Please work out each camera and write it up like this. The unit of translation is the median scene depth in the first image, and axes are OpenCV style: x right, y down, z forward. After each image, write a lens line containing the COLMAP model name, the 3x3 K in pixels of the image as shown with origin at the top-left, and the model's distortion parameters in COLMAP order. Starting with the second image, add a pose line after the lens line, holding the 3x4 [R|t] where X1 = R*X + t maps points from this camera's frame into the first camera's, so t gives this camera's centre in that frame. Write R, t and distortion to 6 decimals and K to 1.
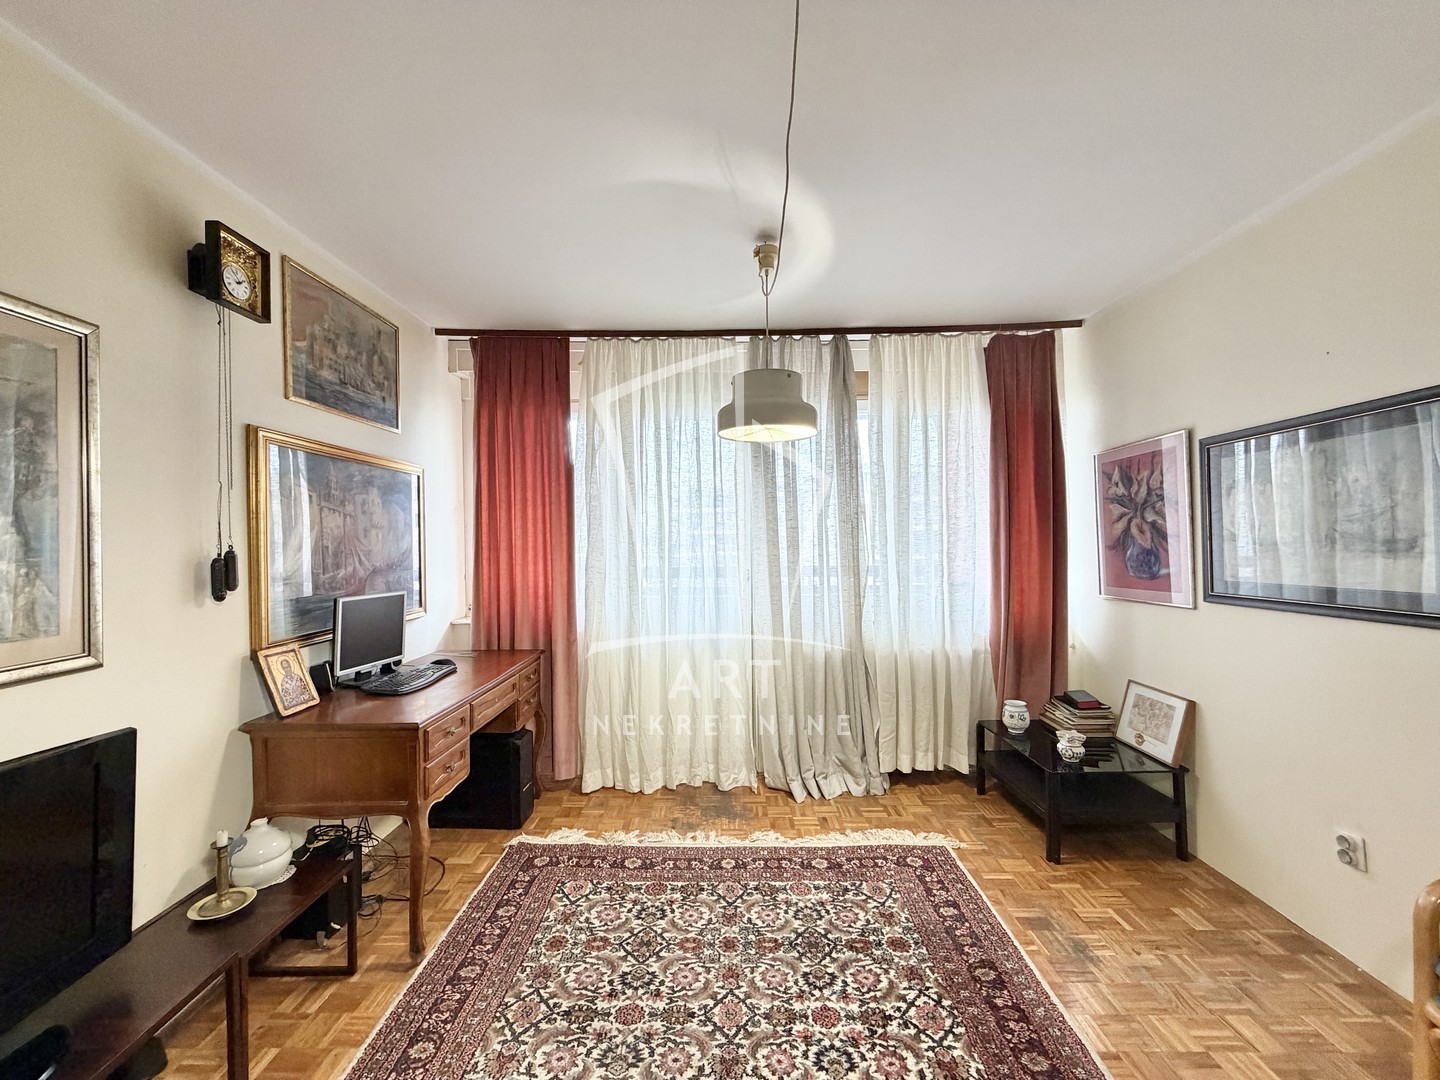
lens RADIAL K [[574.3, 0, 714.0], [0, 574.3, 542.7], [0, 0, 1]] dist [0.000426, -0.000110]
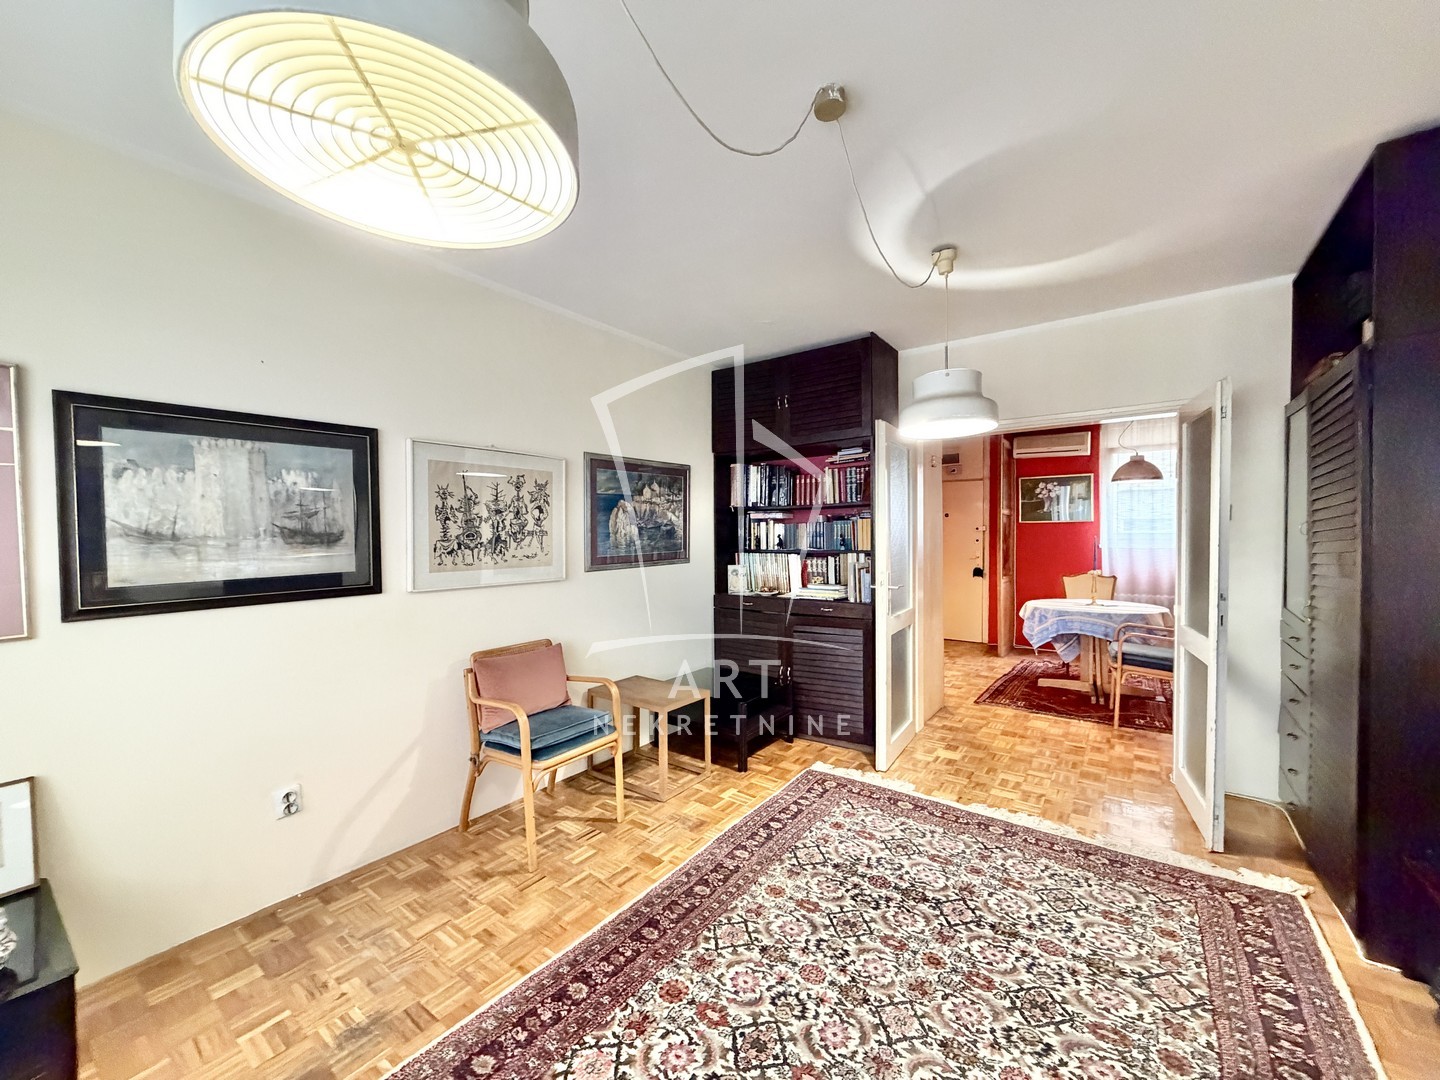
lens RADIAL K [[574.3, 0, 714.0], [0, 574.3, 542.7], [0, 0, 1]] dist [0.000426, -0.000110]
pose [[-0.814508, 0.003069, 0.580144, -0.197225], [0.015332, 0.999751, 0.016238, 0.005805], [-0.579949, 0.022121, -0.814352, 1.085247]]
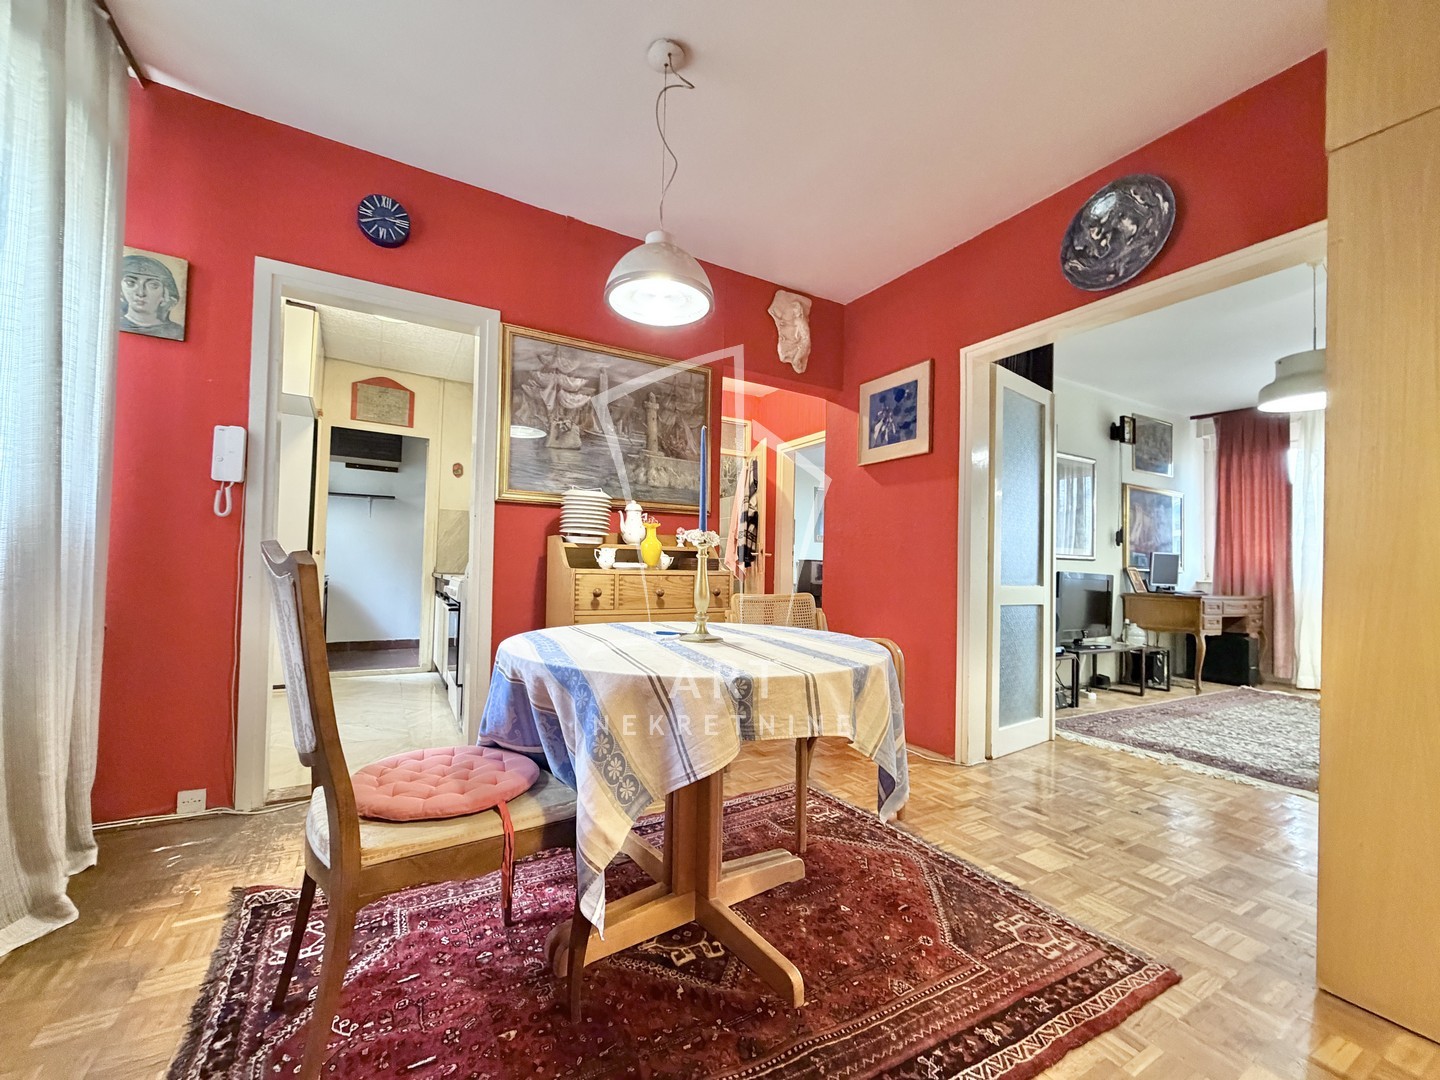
lens RADIAL K [[587.8, 0, 713.1], [0, 587.8, 558.1], [0, 0, 1]] dist [0.000643, 0.000111]
pose [[0.508858, 0.001694, -0.860849, 0.452388], [-0.030749, 0.999396, -0.016209, 0.195585], [0.860301, 0.034718, 0.508602, -1.596749]]
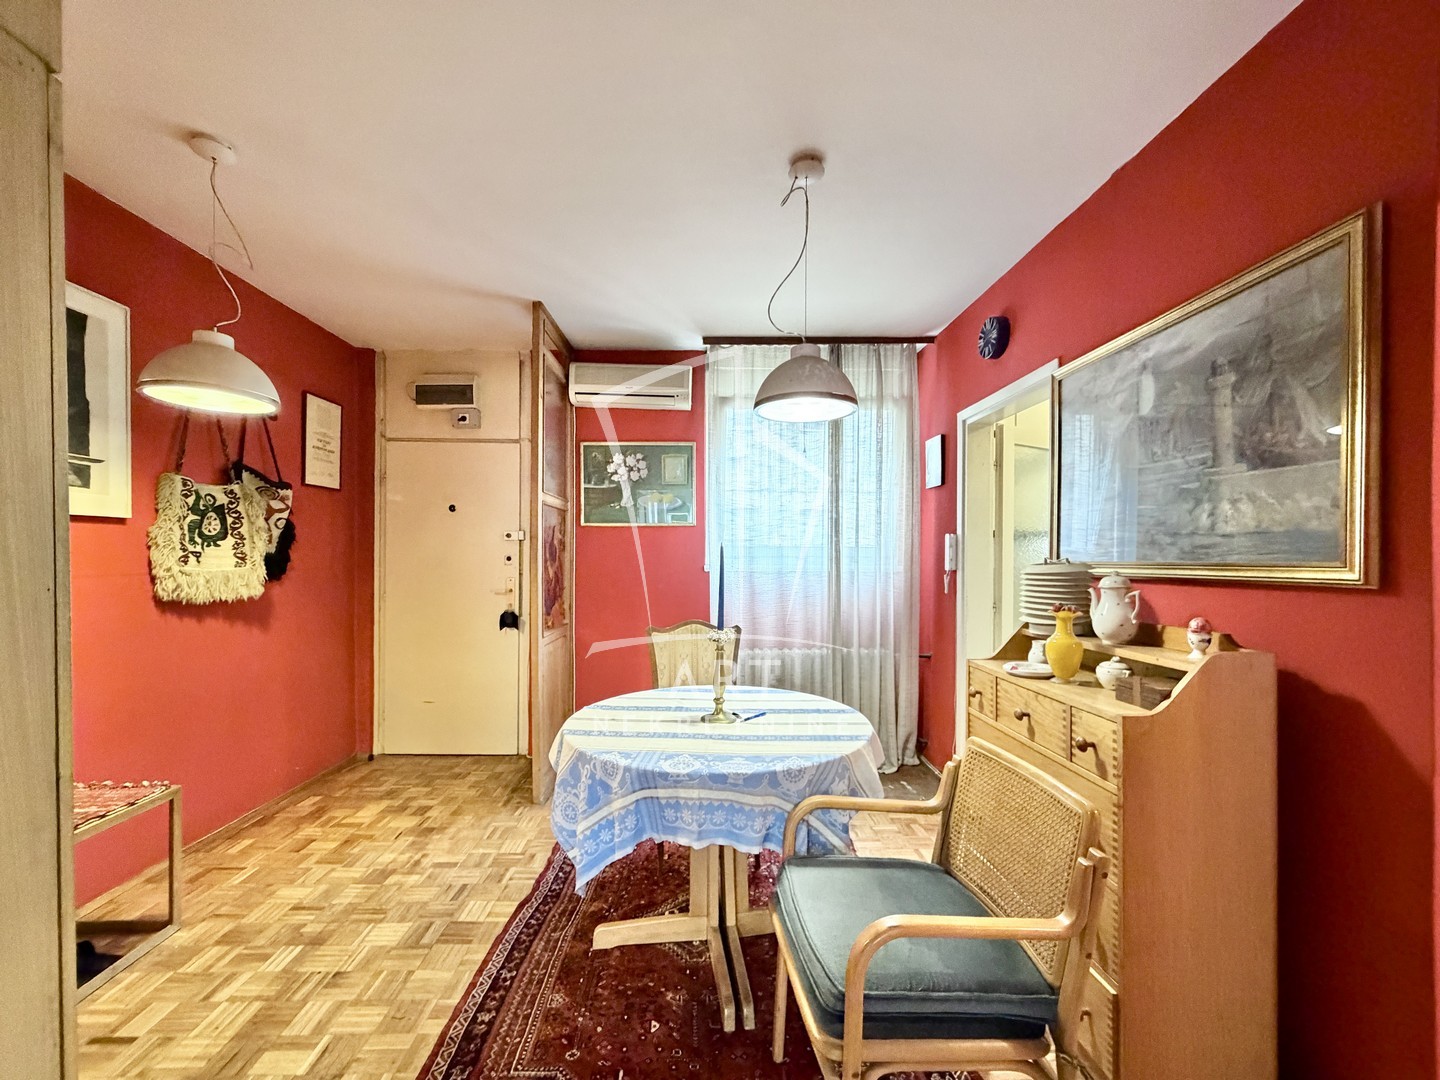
lens RADIAL K [[587.8, 0, 713.1], [0, 587.8, 558.1], [0, 0, 1]] dist [0.000643, 0.000111]
pose [[-0.999452, 0.005084, -0.032722, -0.081608], [0.004766, 0.999941, 0.009787, 0.048689], [0.032769, 0.009626, -0.999417, -0.482083]]
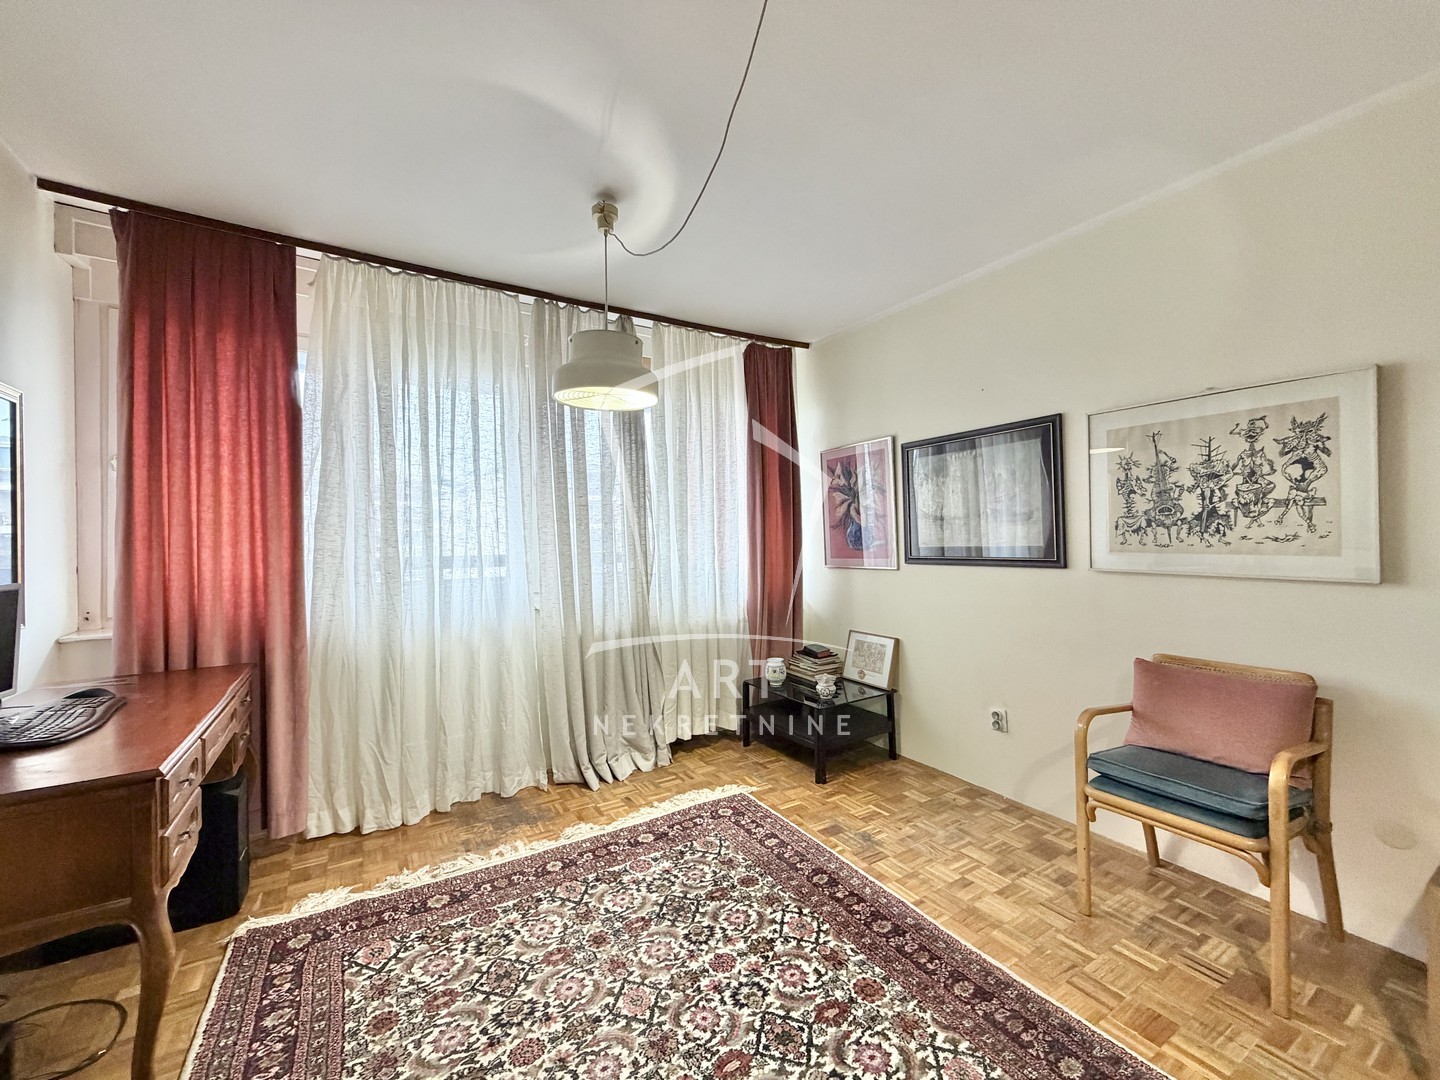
lens RADIAL K [[585.0, 0, 714.3], [0, 585.0, 533.6], [0, 0, 1]] dist [0.001065, 0.000006]
pose [[0.843753, 0.001441, 0.536729, -0.261865], [0.007038, 0.999881, -0.013749, 0.046742], [-0.536685, 0.015378, 0.843642, 0.074547]]
